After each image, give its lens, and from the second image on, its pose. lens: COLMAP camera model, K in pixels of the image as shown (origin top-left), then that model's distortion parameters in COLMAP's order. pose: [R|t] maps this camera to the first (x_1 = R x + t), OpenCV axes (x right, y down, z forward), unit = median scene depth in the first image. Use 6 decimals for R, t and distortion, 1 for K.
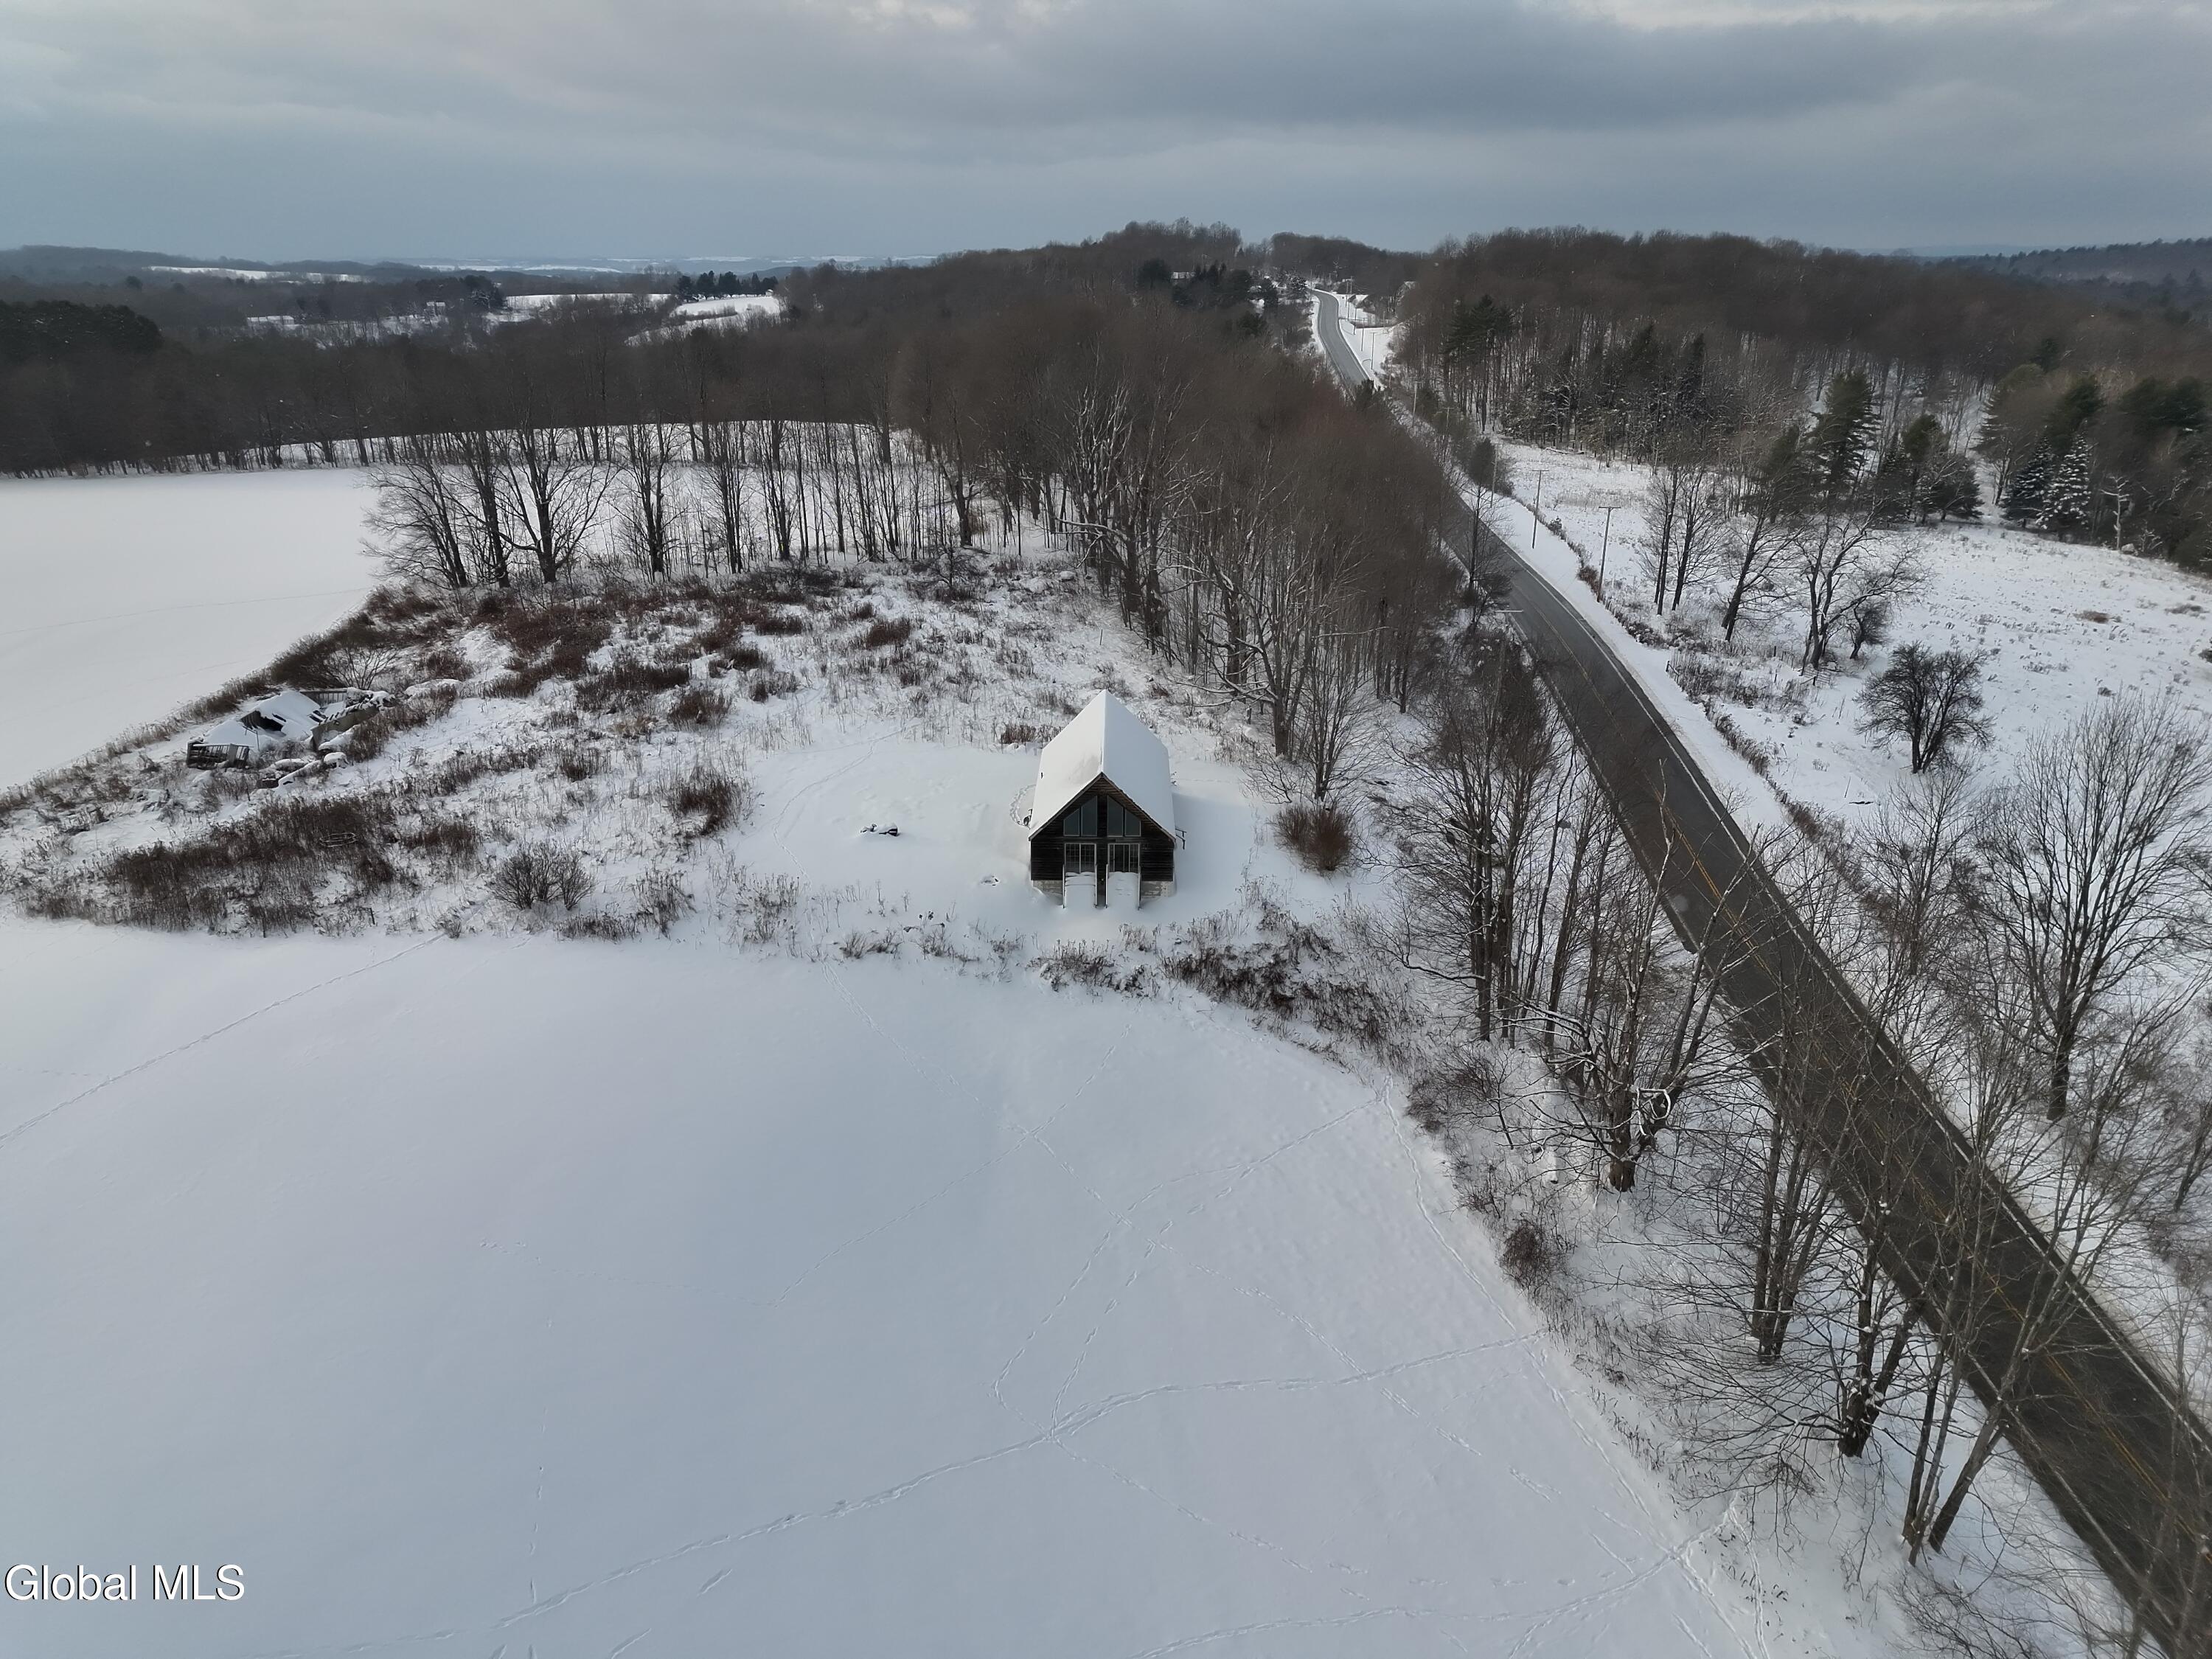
lens RADIAL K [[1550.5, 0, 1101.2], [0, 1550.5, 829.5], [0, 0, 1]] dist [0.144800, -0.152263]
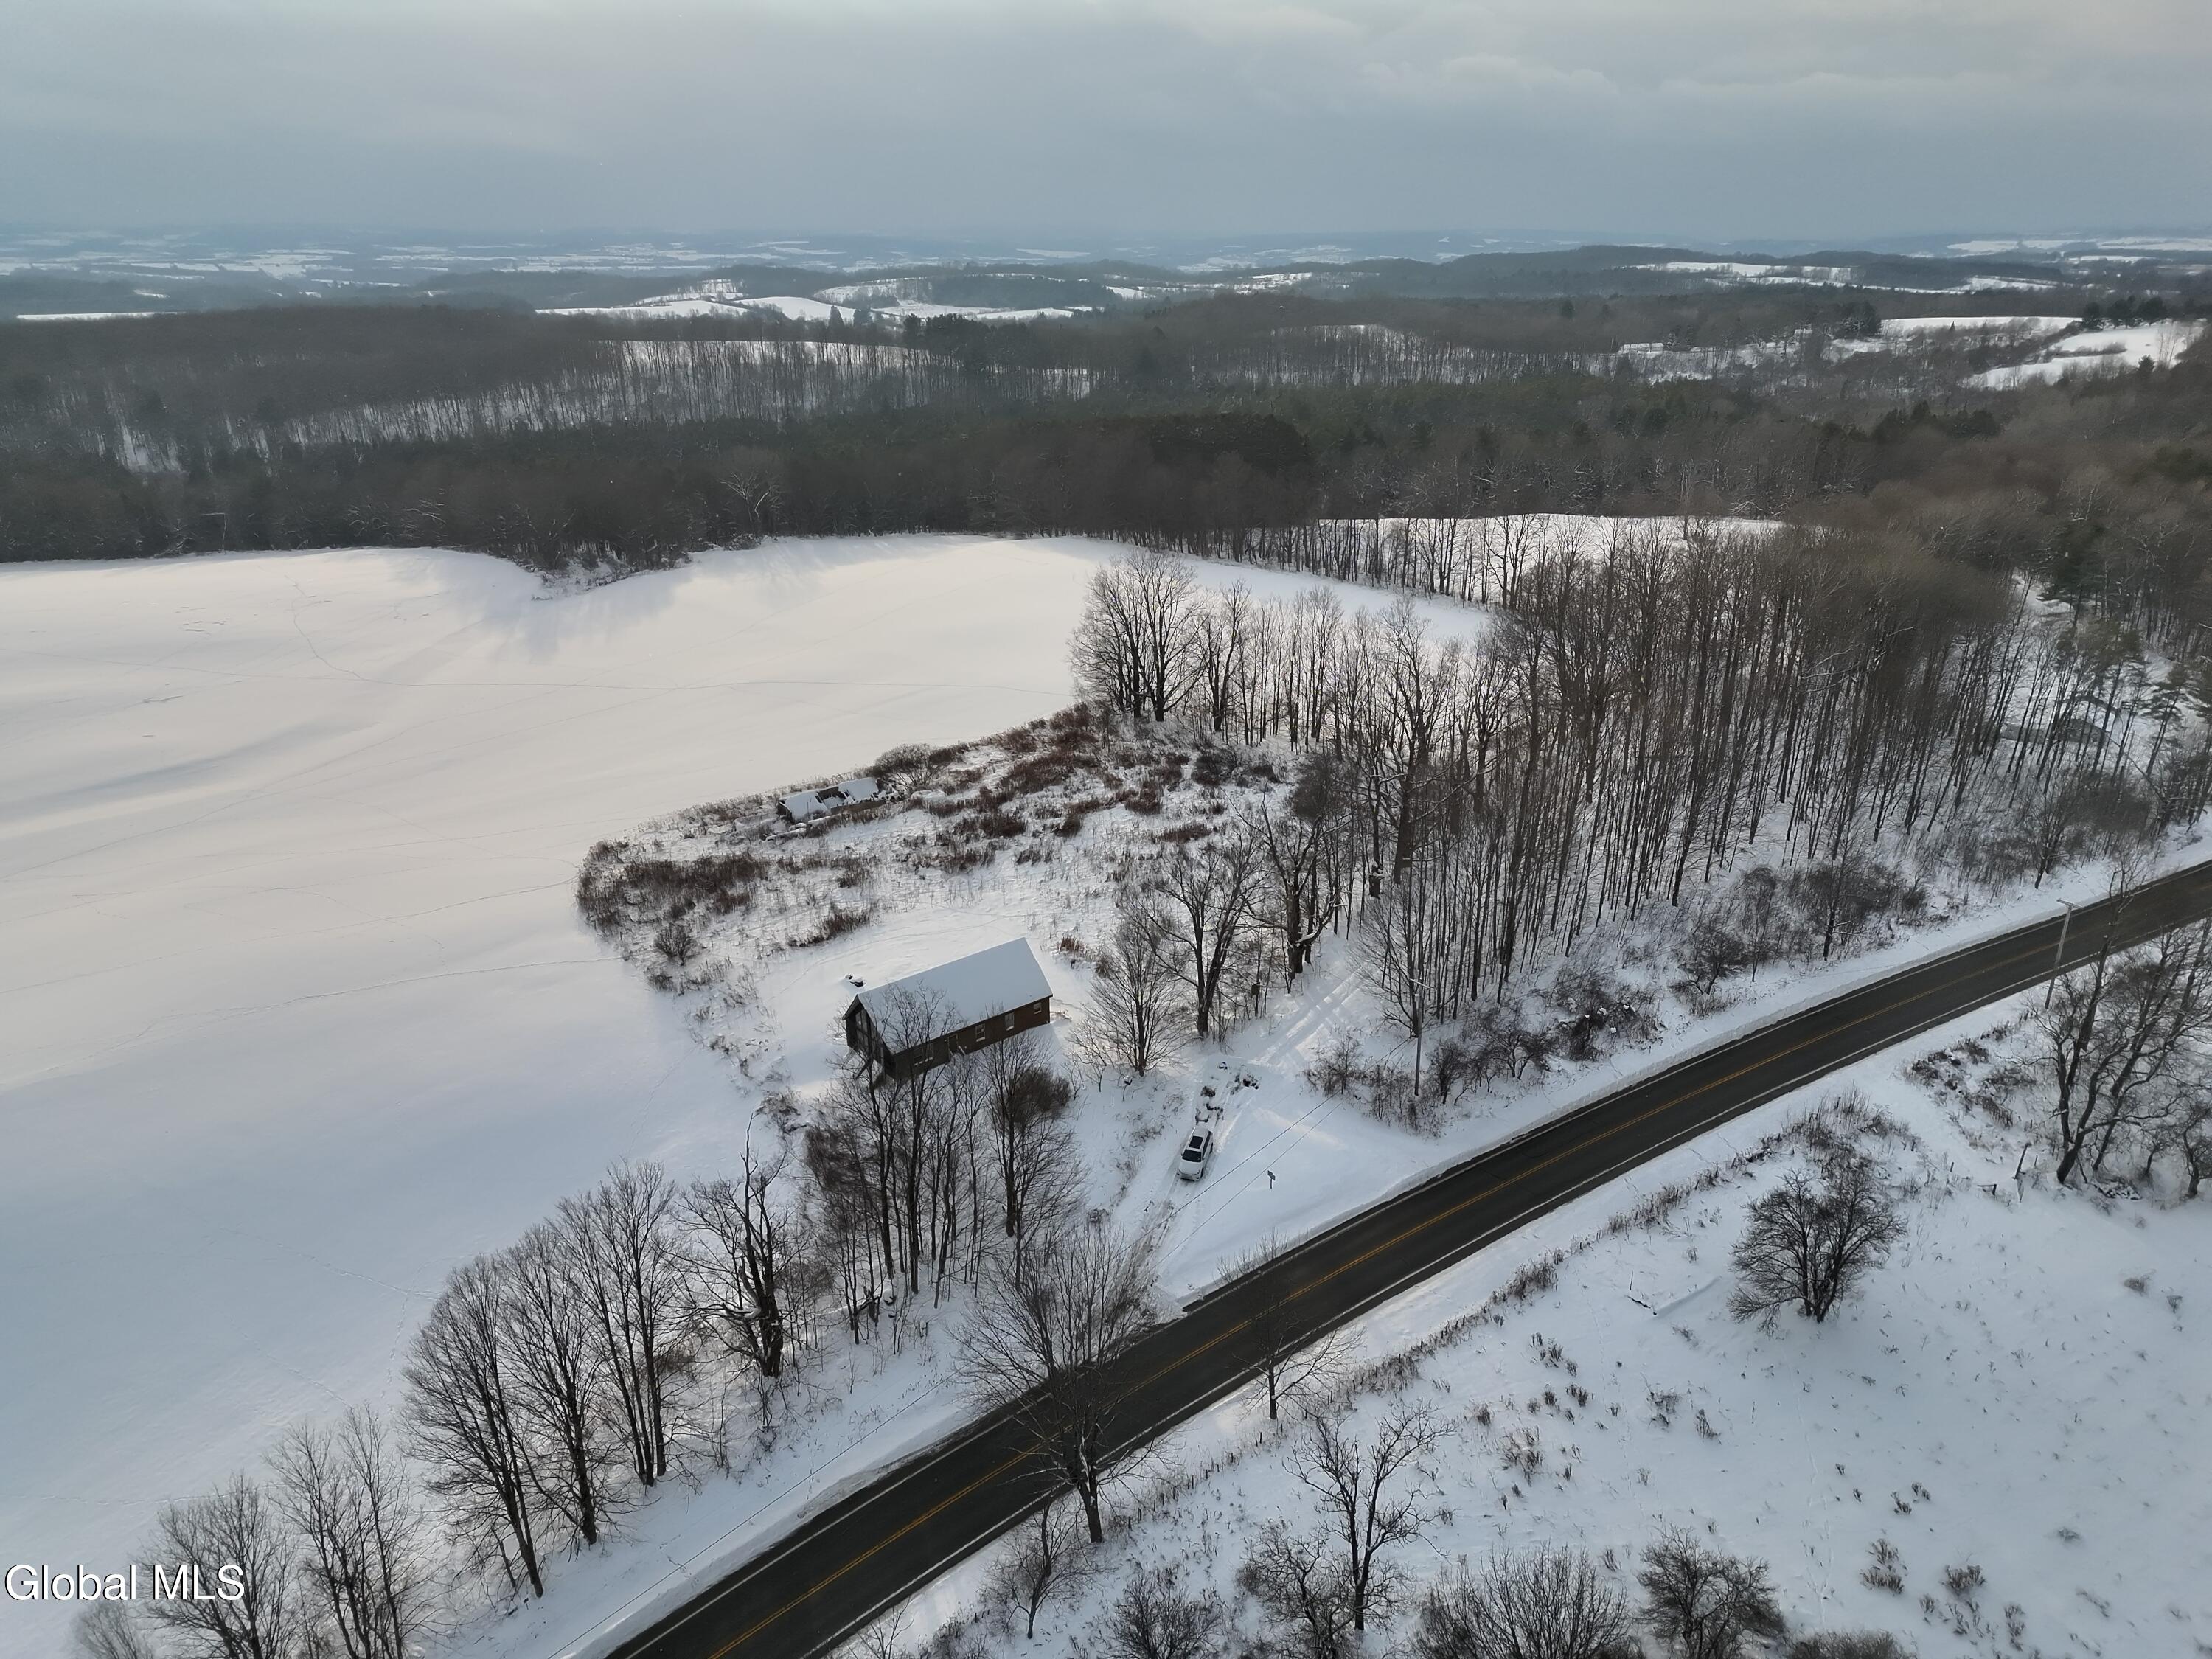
lens RADIAL K [[1550.5, 0, 1101.2], [0, 1550.5, 829.5], [0, 0, 1]] dist [0.144800, -0.152263]
pose [[0.639642, 0.265808, -0.721252, 1.256616], [-0.259822, 0.957845, 0.122578, -0.454438], [0.723430, 0.108991, 0.681741, 0.110989]]
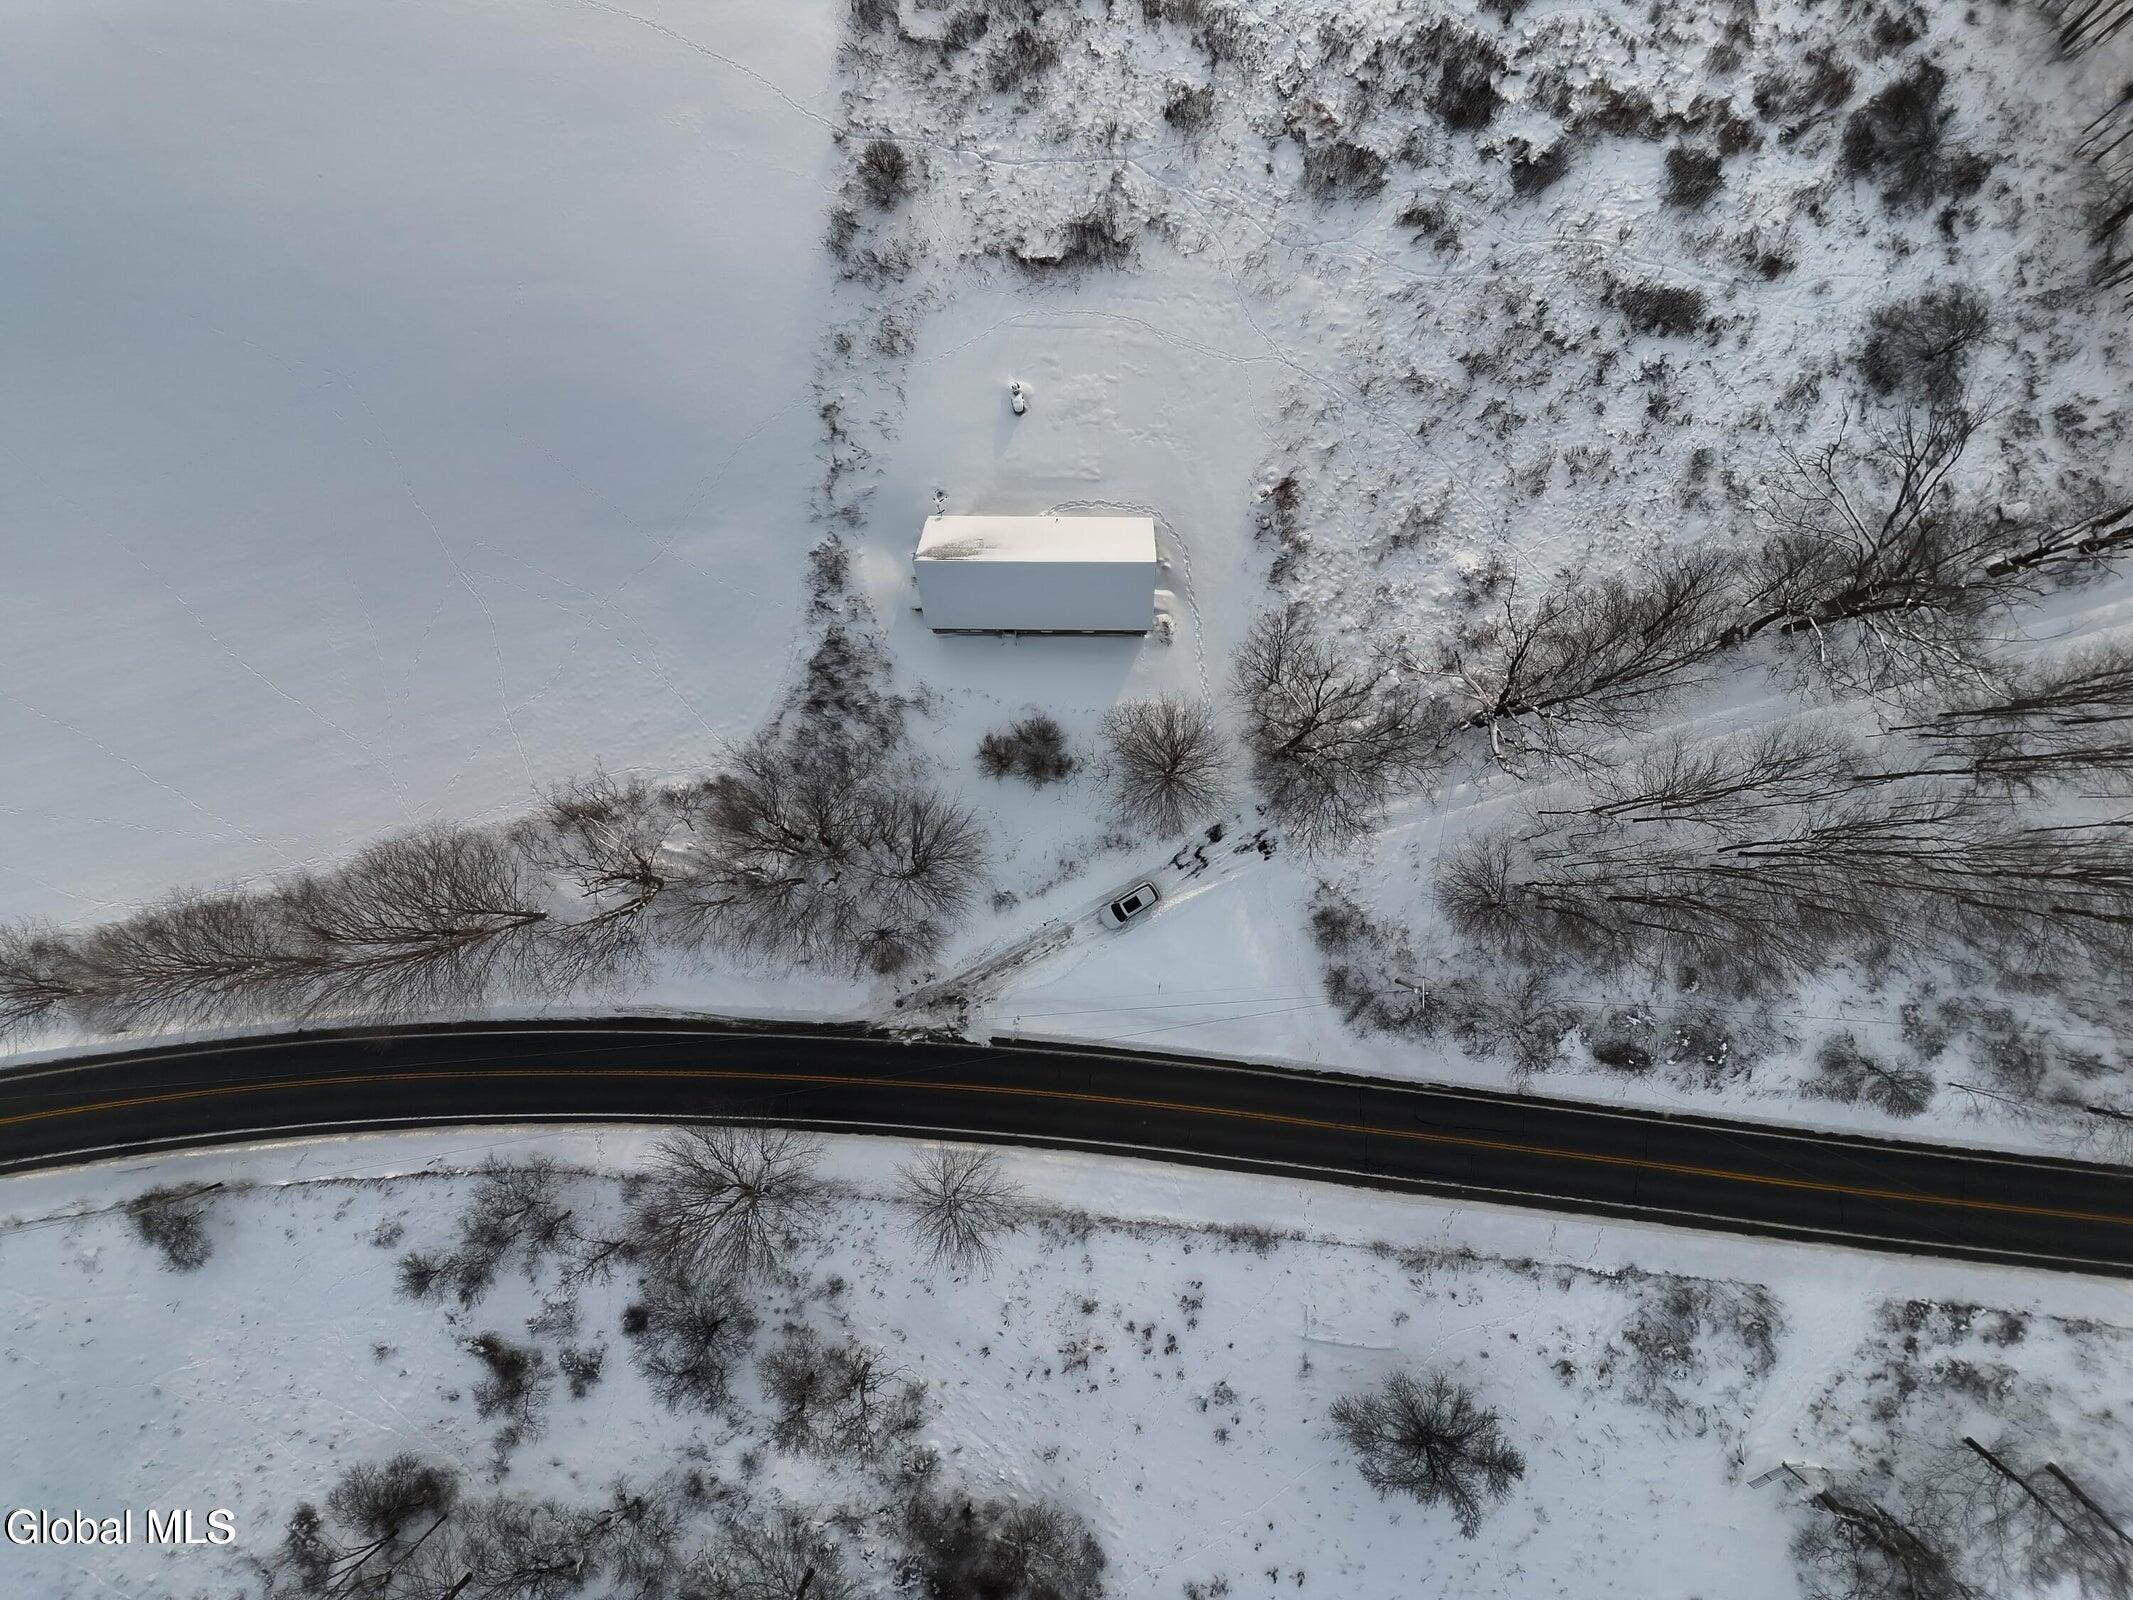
lens RADIAL K [[1495.2, 0, 1061.8], [0, 1495.2, 800.0], [0, 0, 1]] dist [0.144800, -0.152263]
pose [[0.007216, 0.998286, -0.058070, 0.283555], [-0.353301, 0.056871, 0.933780, -1.281229], [0.935482, 0.013778, 0.353106, 0.693691]]
